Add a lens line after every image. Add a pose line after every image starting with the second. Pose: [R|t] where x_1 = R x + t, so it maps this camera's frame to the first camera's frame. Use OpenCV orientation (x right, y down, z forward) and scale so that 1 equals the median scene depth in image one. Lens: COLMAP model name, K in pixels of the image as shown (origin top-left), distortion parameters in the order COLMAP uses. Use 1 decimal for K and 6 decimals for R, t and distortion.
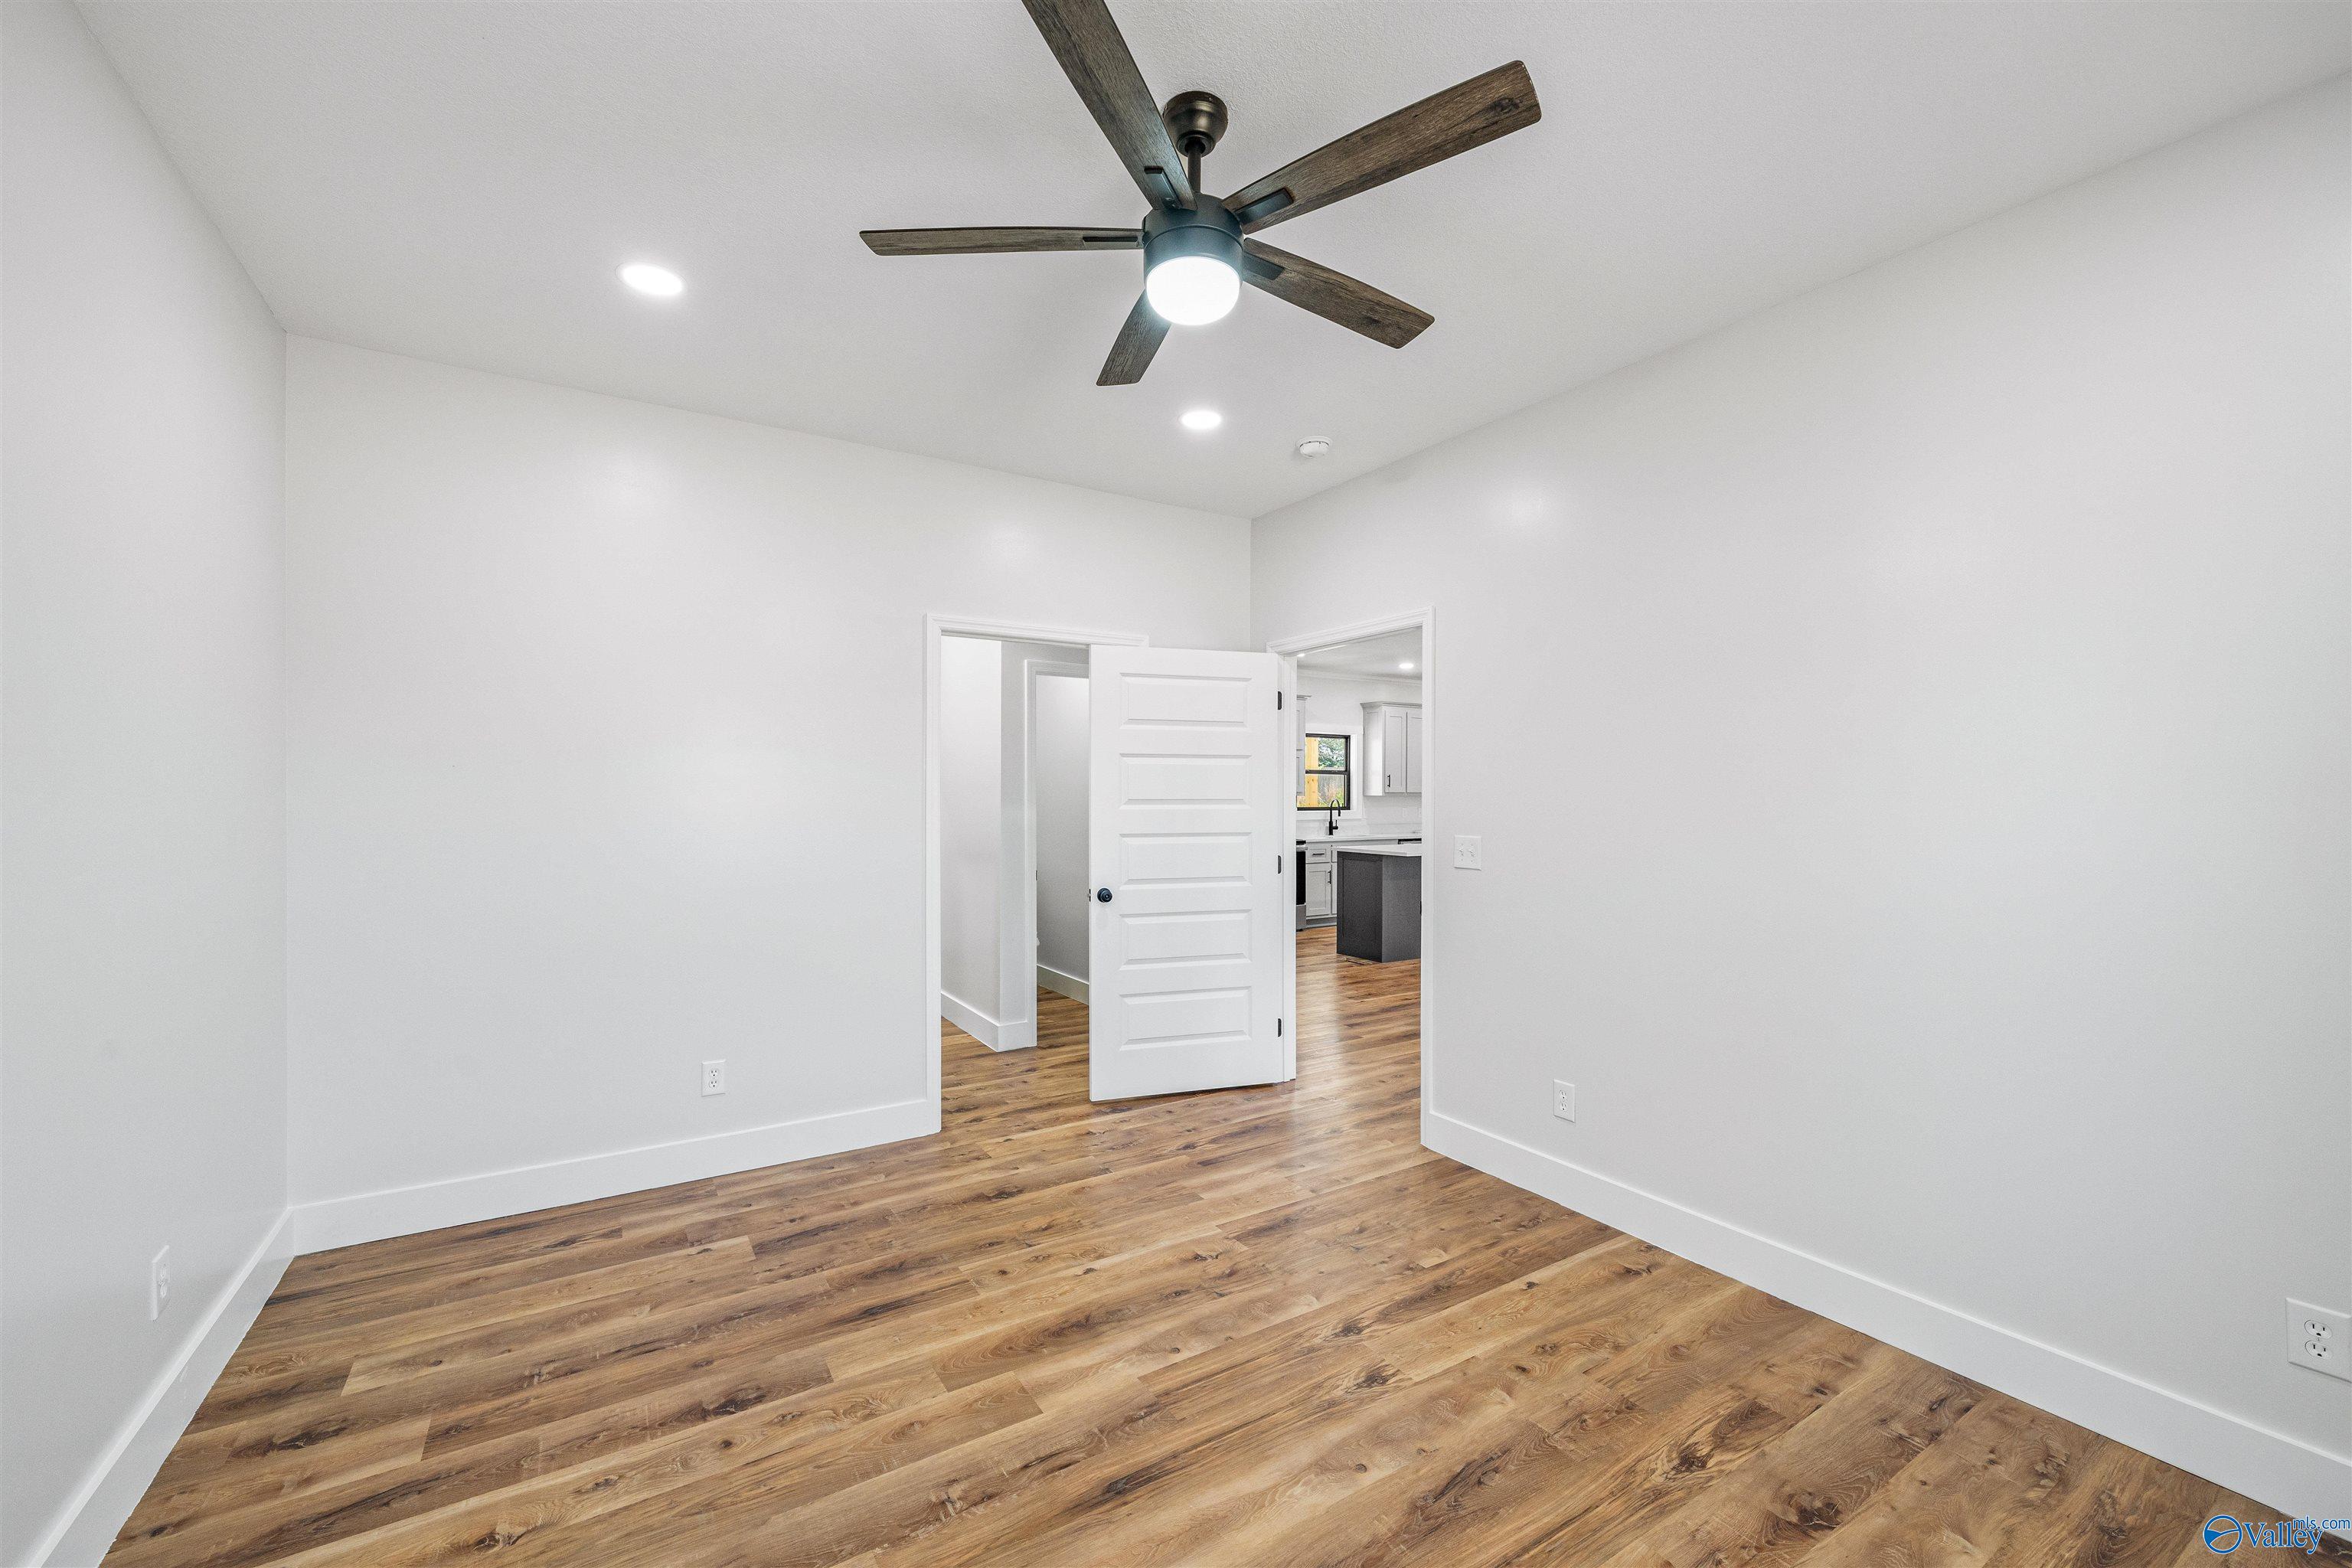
lens RADIAL K [[938.6, 0, 1169.1], [0, 938.6, 781.9], [0, 0, 1]] dist [-0.000138, 0.000029]
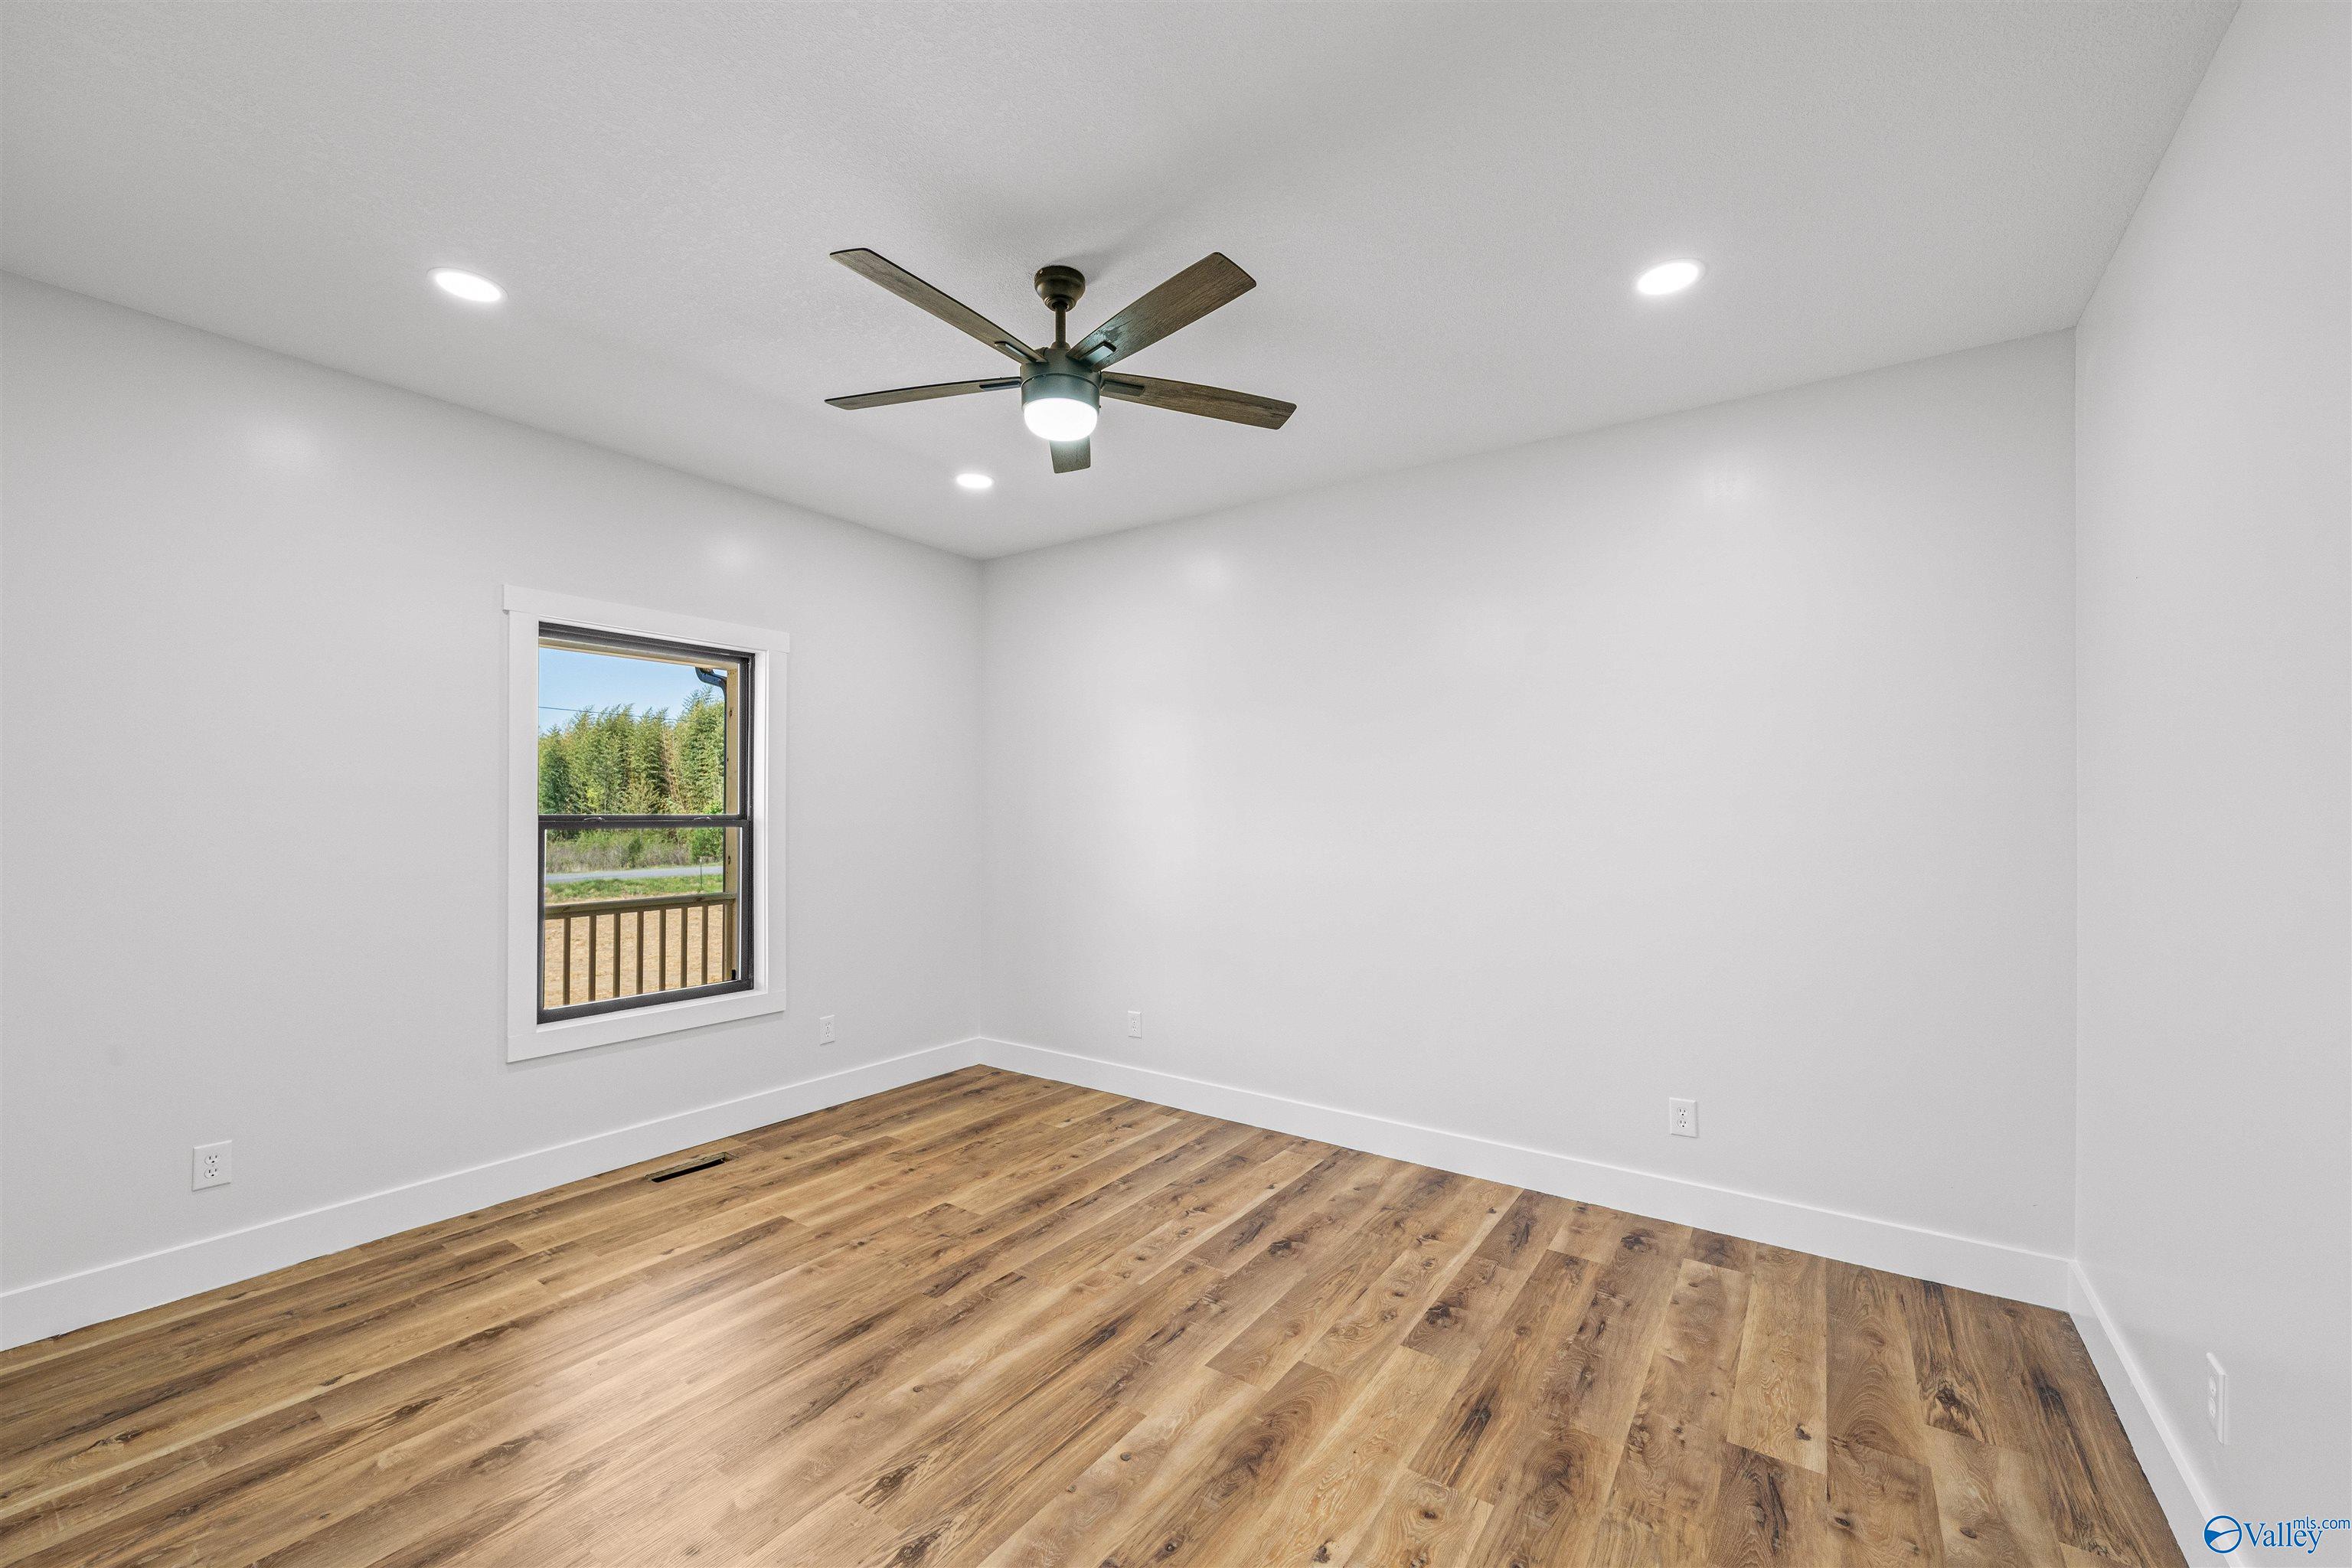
lens RADIAL K [[938.6, 0, 1173.4], [0, 938.6, 803.9], [0, 0, 1]] dist [-0.000138, 0.000029]
pose [[-0.920427, -0.009166, -0.390806, 0.322530], [-0.001383, 0.999795, -0.020191, 0.023951], [0.390911, -0.018044, -0.920251, 1.901728]]
